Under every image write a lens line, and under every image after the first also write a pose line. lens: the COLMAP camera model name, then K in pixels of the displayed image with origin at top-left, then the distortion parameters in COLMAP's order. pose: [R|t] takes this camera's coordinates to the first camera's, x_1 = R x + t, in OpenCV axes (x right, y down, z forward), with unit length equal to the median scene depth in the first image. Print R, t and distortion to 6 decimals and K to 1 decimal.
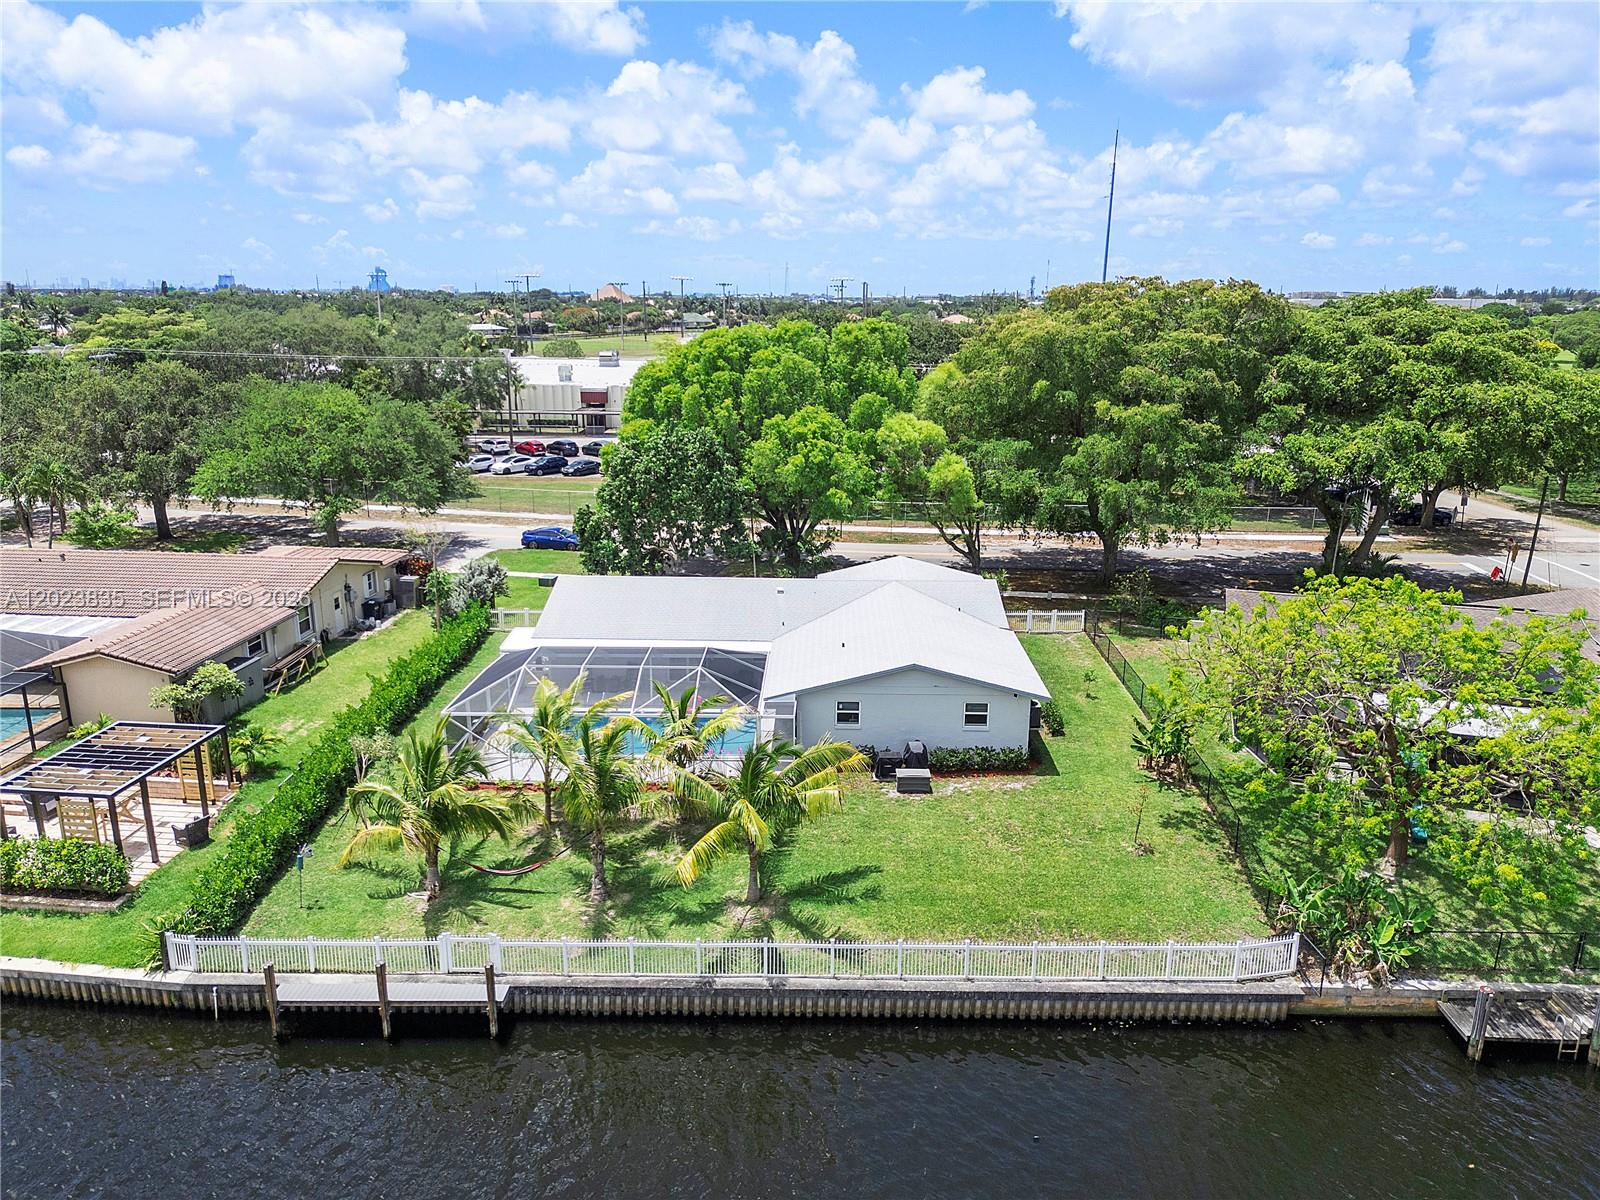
lens RADIAL K [[1134.3, 0, 800.0], [0, 1134.3, 600.0], [0, 0, 1]] dist [0.075212, -0.084100]
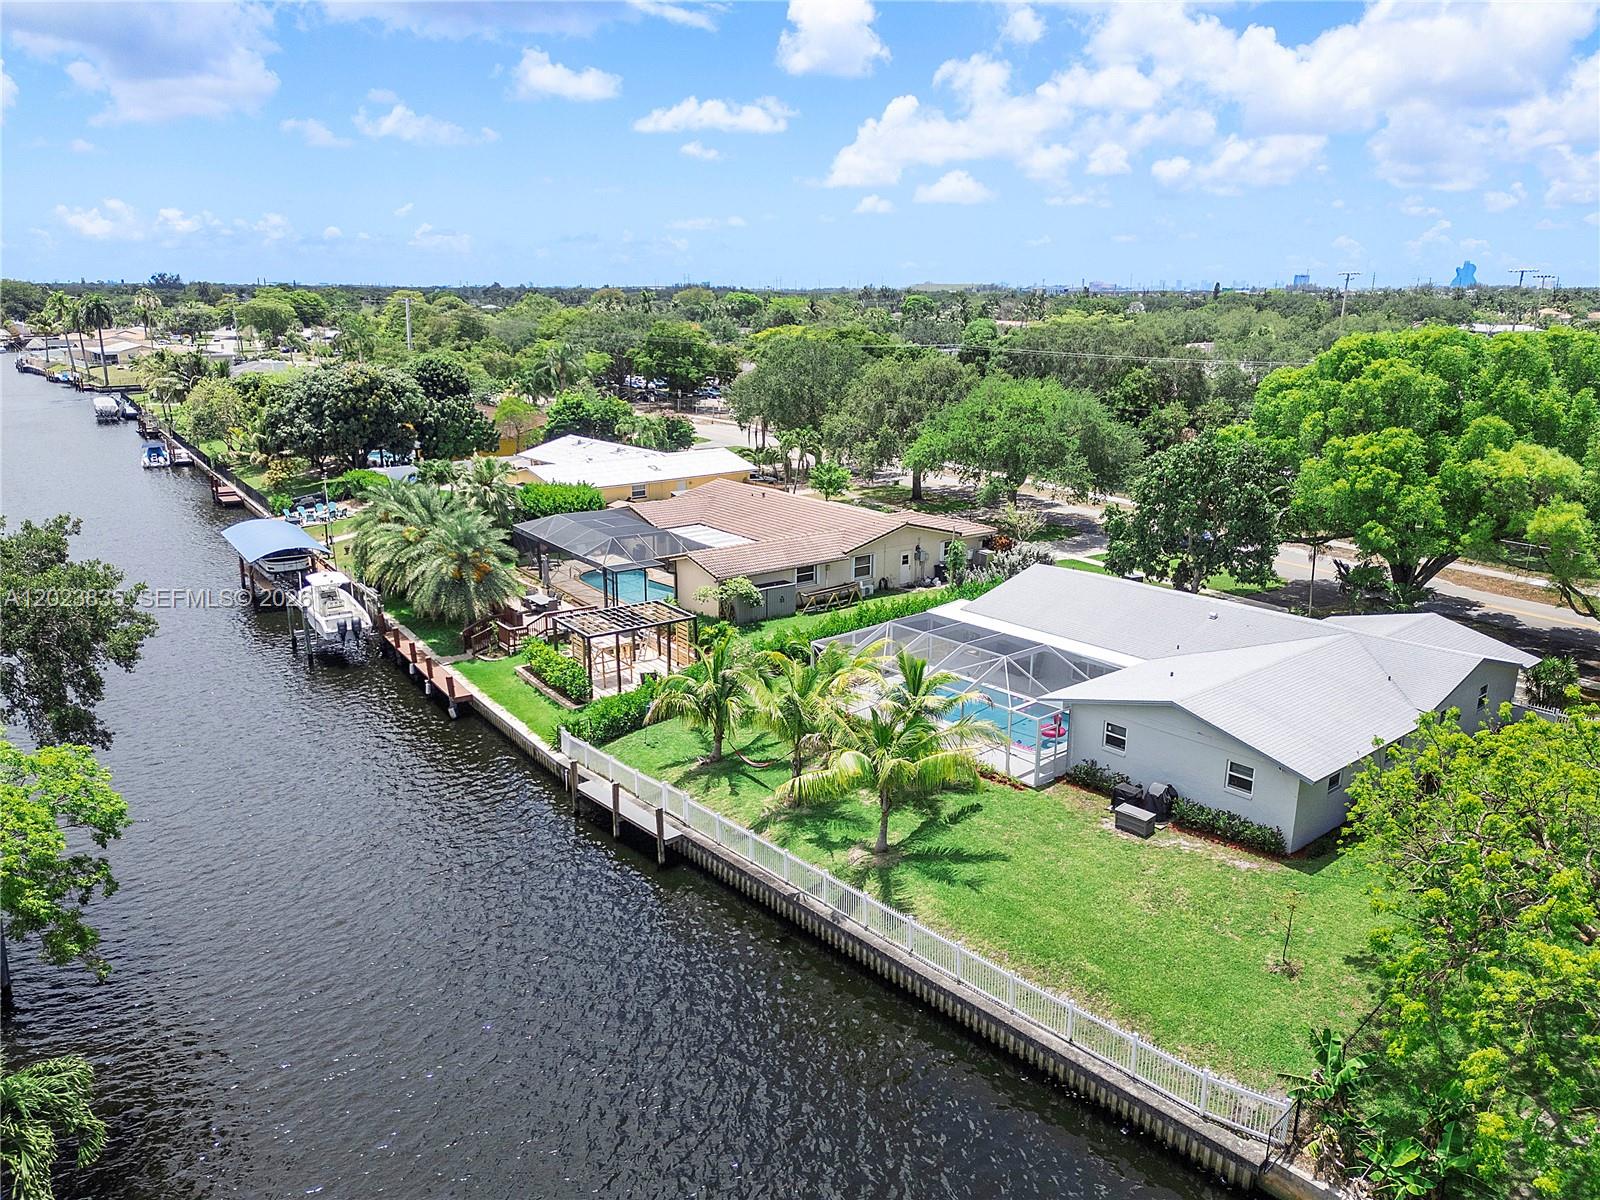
lens RADIAL K [[1134.3, 0, 800.0], [0, 1134.3, 600.0], [0, 0, 1]] dist [0.075212, -0.084100]
pose [[0.678071, 0.187963, -0.710556, 0.550662], [-0.188281, 0.978910, 0.079277, -0.043036], [0.710471, 0.080028, 0.699161, 0.121782]]
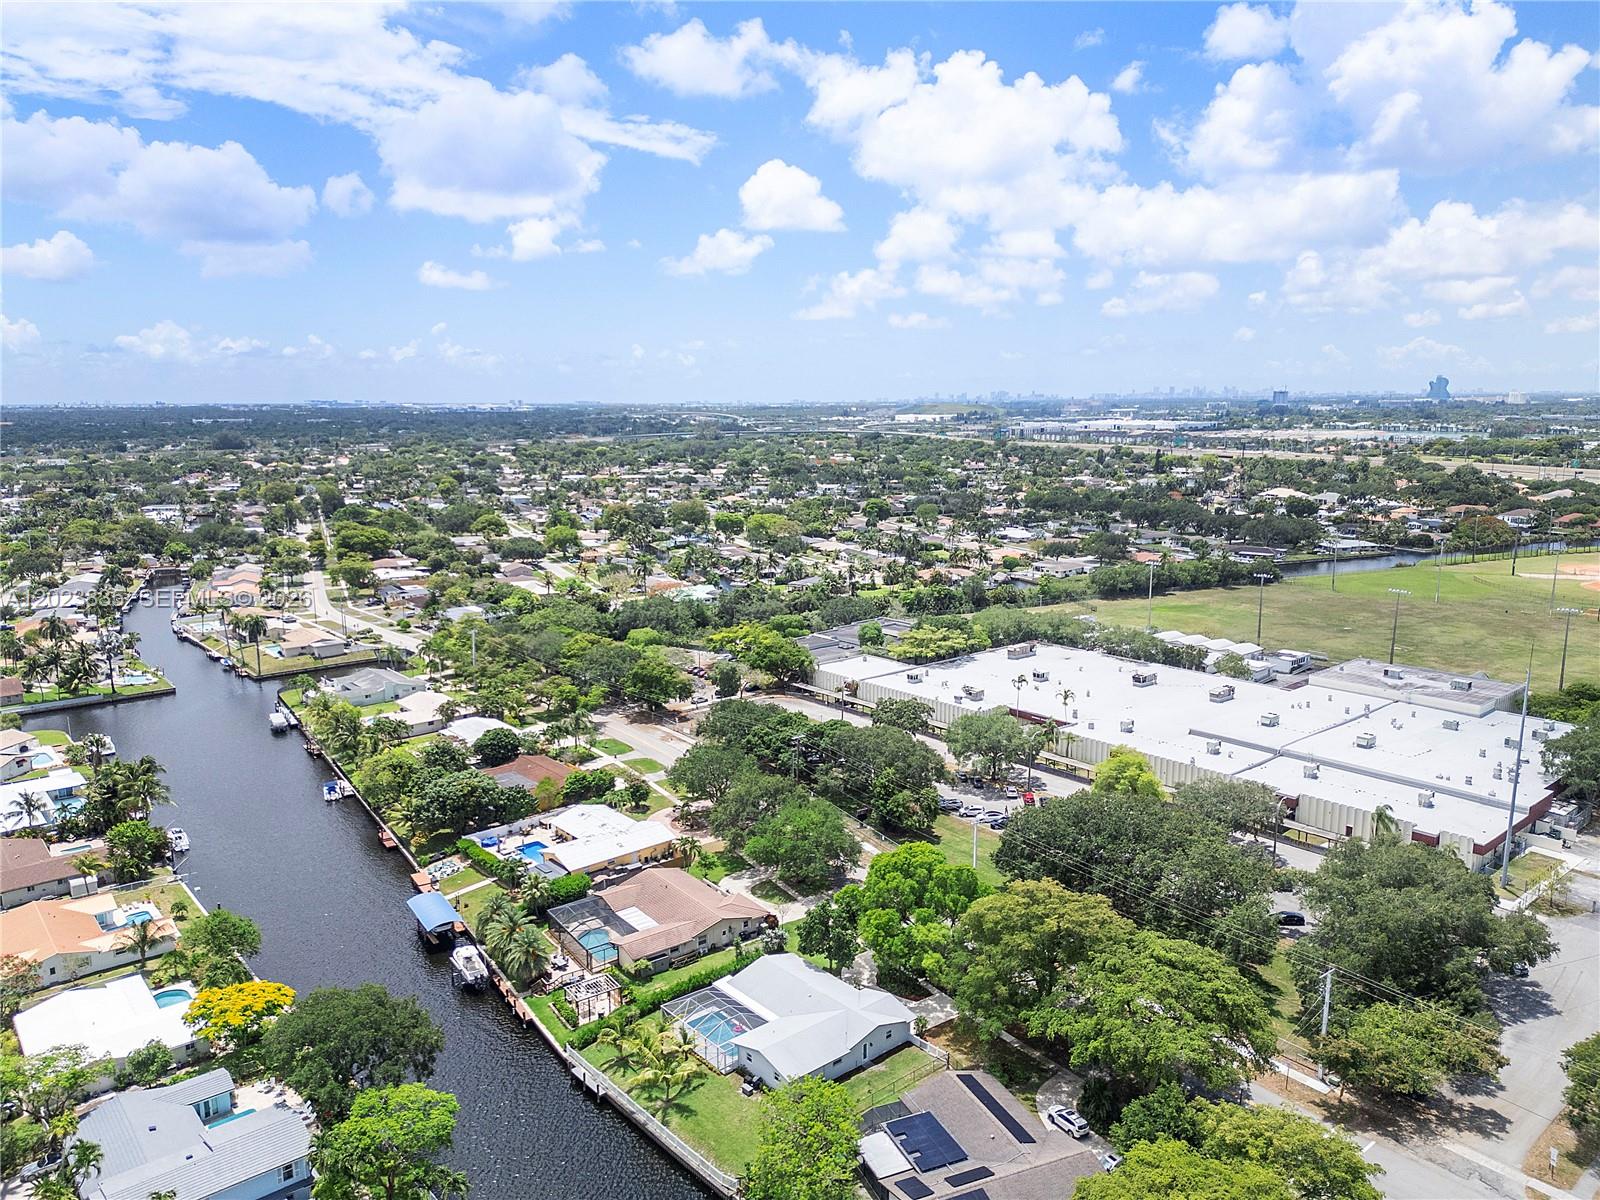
lens RADIAL K [[1134.3, 0, 800.0], [0, 1134.3, 600.0], [0, 0, 1]] dist [0.075212, -0.084100]
pose [[0.666968, 0.130392, -0.733588, 2.227092], [-0.180998, 0.983430, 0.010240, -1.159731], [0.722768, 0.125949, 0.679517, -1.103978]]
